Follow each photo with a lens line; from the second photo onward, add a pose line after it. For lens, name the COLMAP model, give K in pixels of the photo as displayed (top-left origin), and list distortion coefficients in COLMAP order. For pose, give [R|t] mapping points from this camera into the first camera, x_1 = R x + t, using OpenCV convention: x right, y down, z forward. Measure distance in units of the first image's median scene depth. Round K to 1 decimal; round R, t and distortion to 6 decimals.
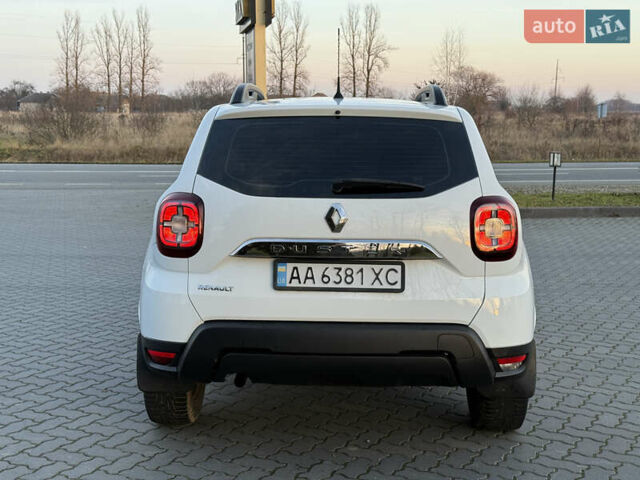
lens RADIAL K [[901.2, 0, 320.0], [0, 901.2, 240.0], [0, 0, 1]] dist [0.136456, -0.037865]
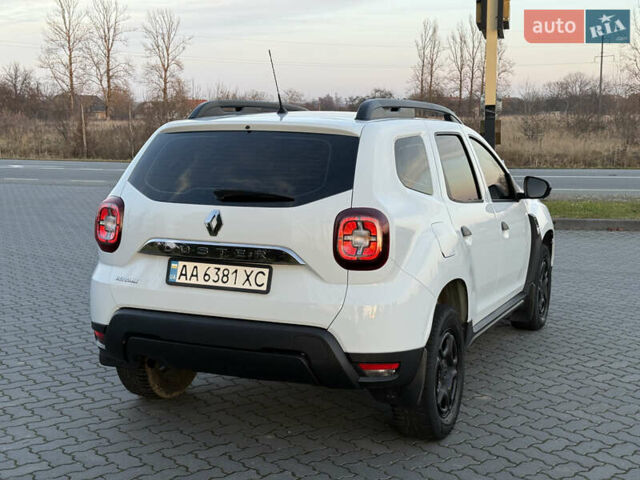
lens RADIAL K [[901.2, 0, 320.0], [0, 901.2, 240.0], [0, 0, 1]] dist [0.136456, -0.037865]
pose [[0.922587, 0.045036, -0.383152, 0.547239], [-0.046237, 0.998912, 0.006078, -0.015709], [0.383009, 0.012108, 0.923665, 0.021625]]
